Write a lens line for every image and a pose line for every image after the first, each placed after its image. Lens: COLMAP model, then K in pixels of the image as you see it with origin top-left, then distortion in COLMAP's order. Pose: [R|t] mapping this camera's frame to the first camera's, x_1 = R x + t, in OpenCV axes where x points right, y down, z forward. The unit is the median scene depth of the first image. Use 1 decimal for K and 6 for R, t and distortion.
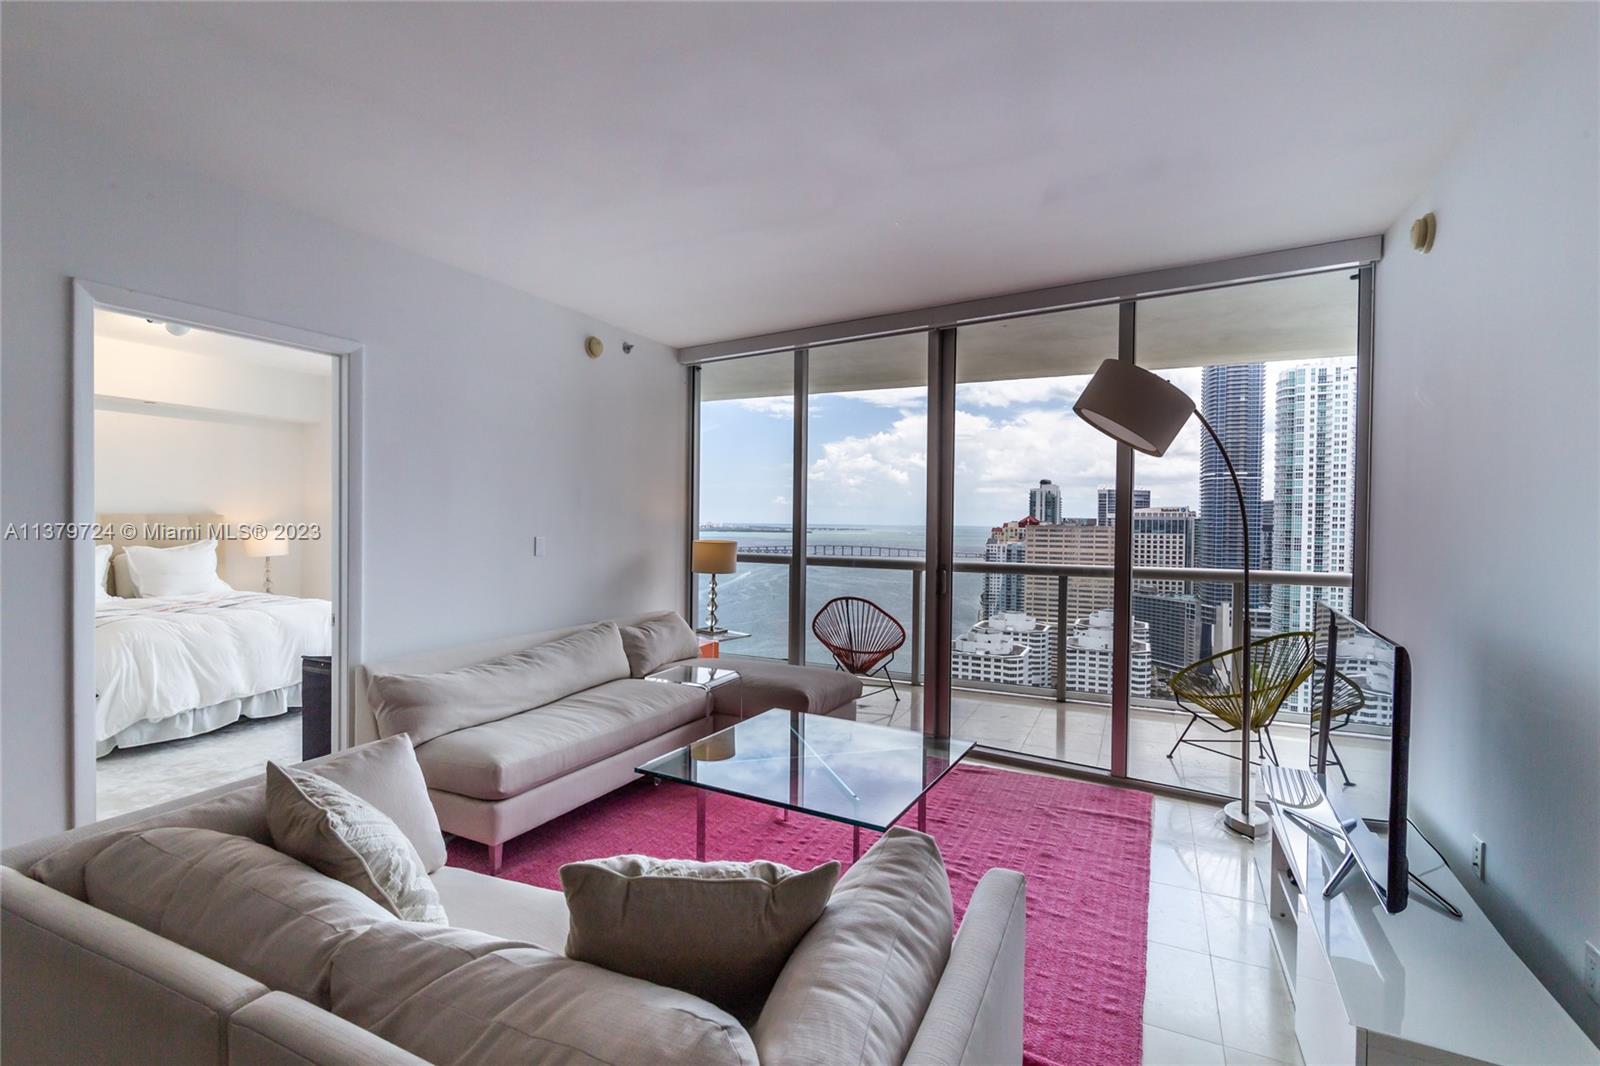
lens RADIAL K [[726.3, 0, 796.2], [0, 726.3, 531.6], [0, 0, 1]] dist [0.001304, -0.000650]
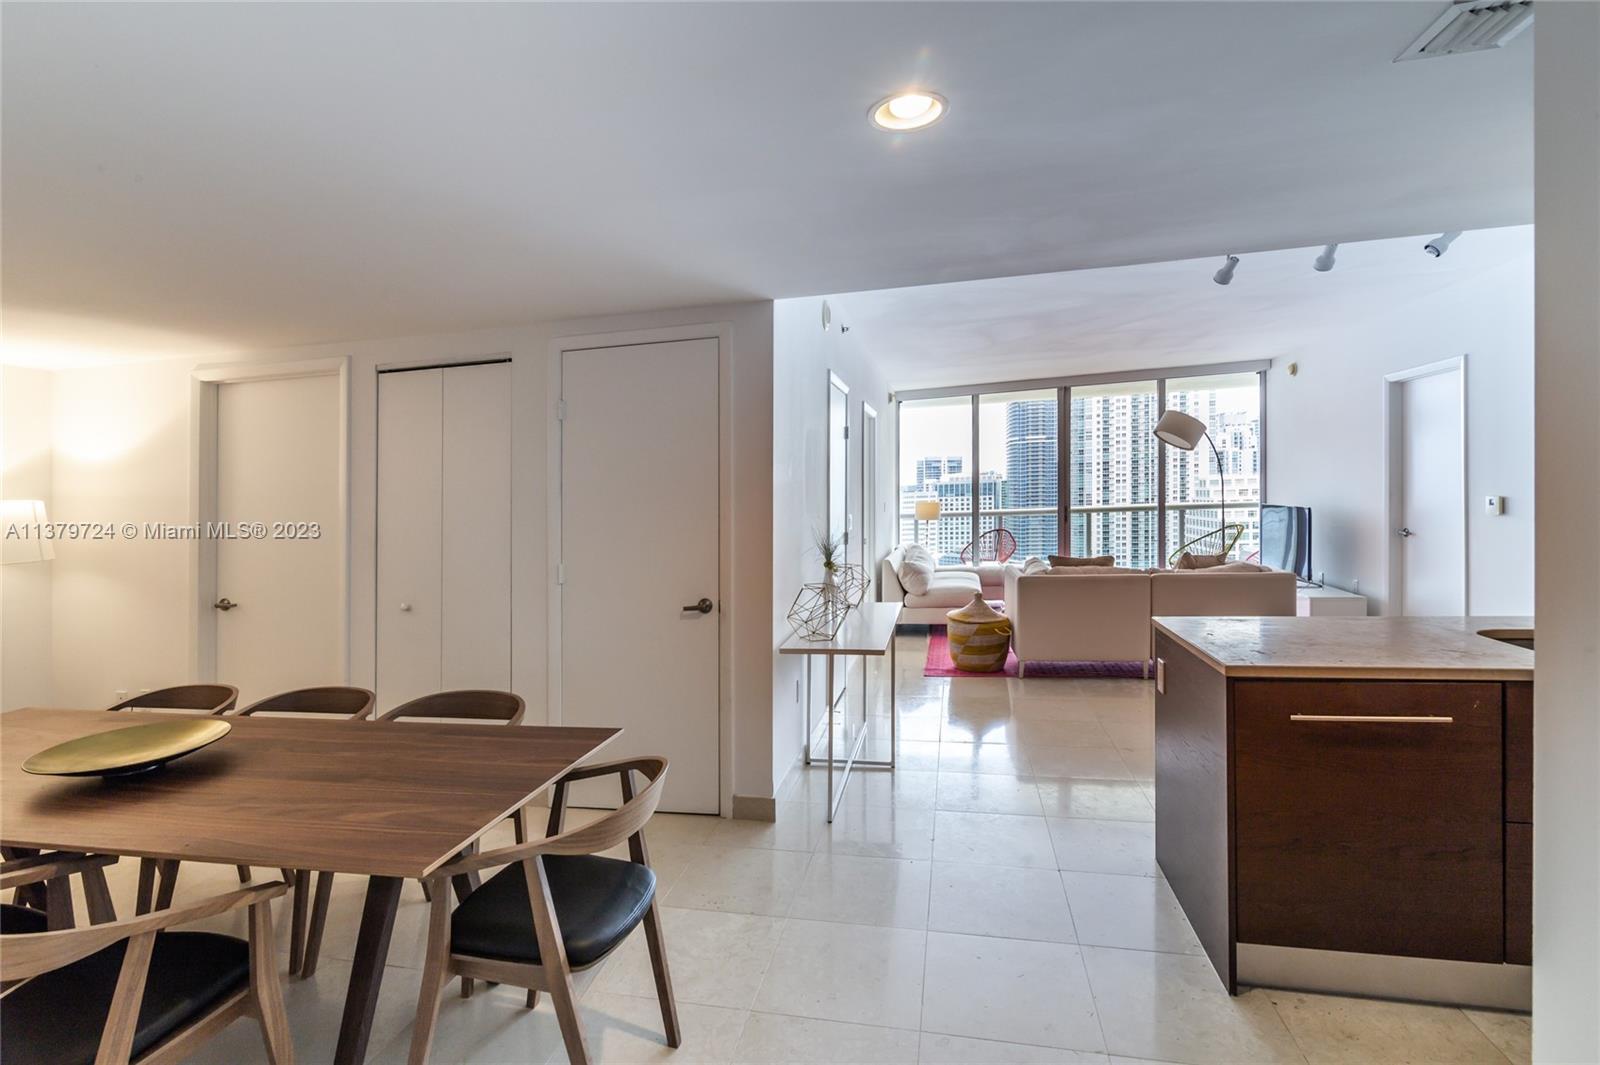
lens RADIAL K [[732.2, 0, 767.9], [0, 732.2, 561.5], [0, 0, 1]] dist [-0.000551, -0.000184]
pose [[0.978940, -0.067923, 0.192518, -0.799477], [0.054064, 0.995614, 0.076353, -0.000755], [-0.196860, -0.064336, 0.978318, -0.639254]]
